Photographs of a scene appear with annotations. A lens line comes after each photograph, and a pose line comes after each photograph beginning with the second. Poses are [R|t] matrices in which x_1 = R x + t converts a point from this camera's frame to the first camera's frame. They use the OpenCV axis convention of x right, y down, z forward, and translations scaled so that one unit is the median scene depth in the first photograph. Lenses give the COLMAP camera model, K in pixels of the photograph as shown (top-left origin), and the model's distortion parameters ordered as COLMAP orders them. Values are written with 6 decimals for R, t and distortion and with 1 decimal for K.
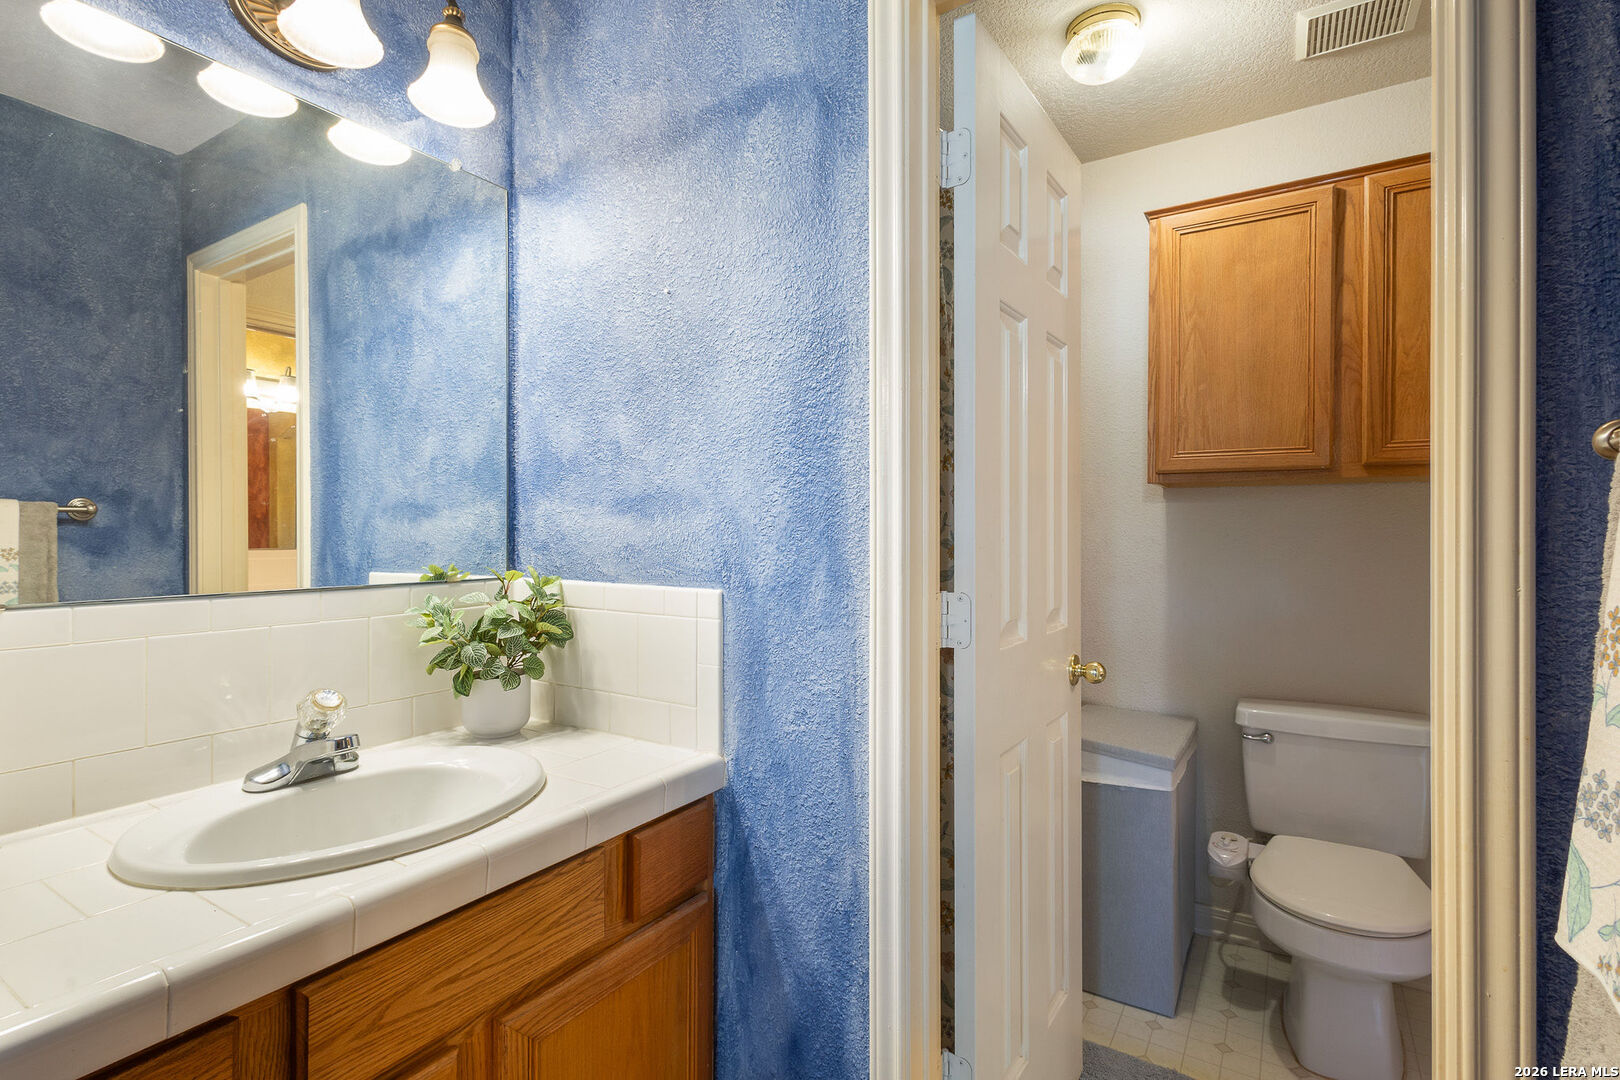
lens RADIAL K [[756.5, 0, 799.6], [0, 756.5, 542.5], [0, 0, 1]] dist [0.017275, -0.001406]
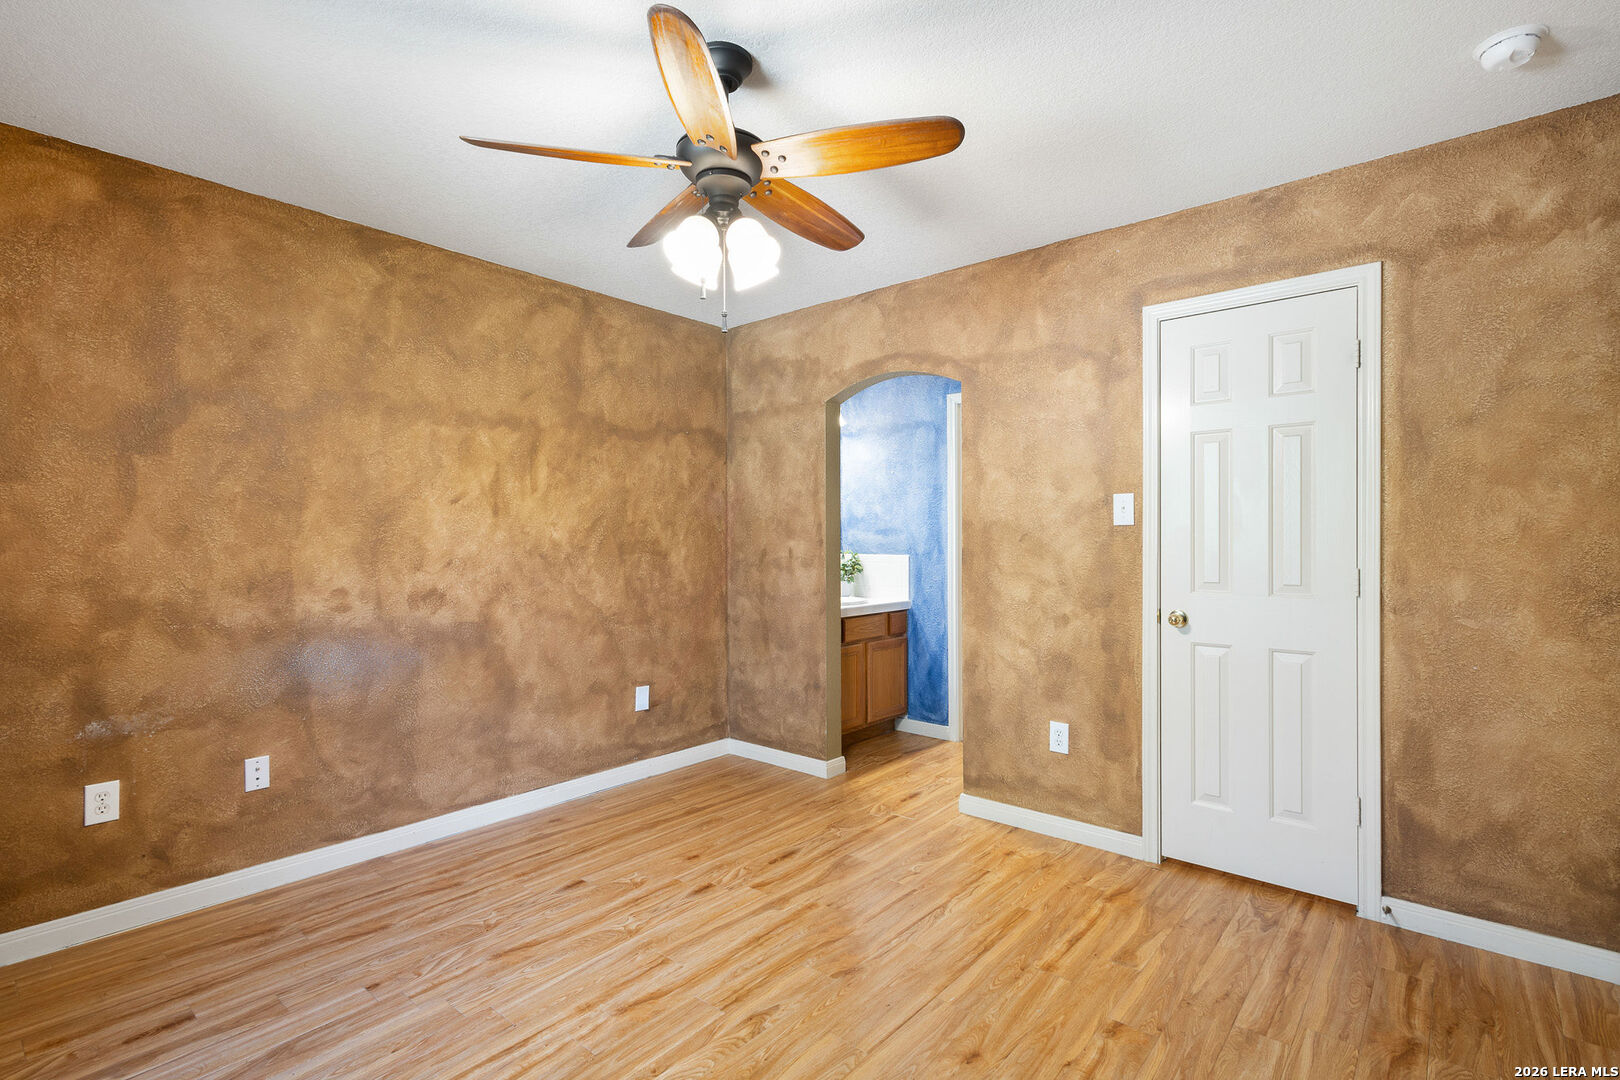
lens RADIAL K [[756.5, 0, 806.4], [0, 756.5, 542.4], [0, 0, 1]] dist [0.017275, -0.001406]
pose [[0.985464, -0.002666, -0.169861, 0.031262], [0.001501, 0.999974, -0.006986, 0.025359], [0.169875, 0.006630, 0.985443, -2.799798]]
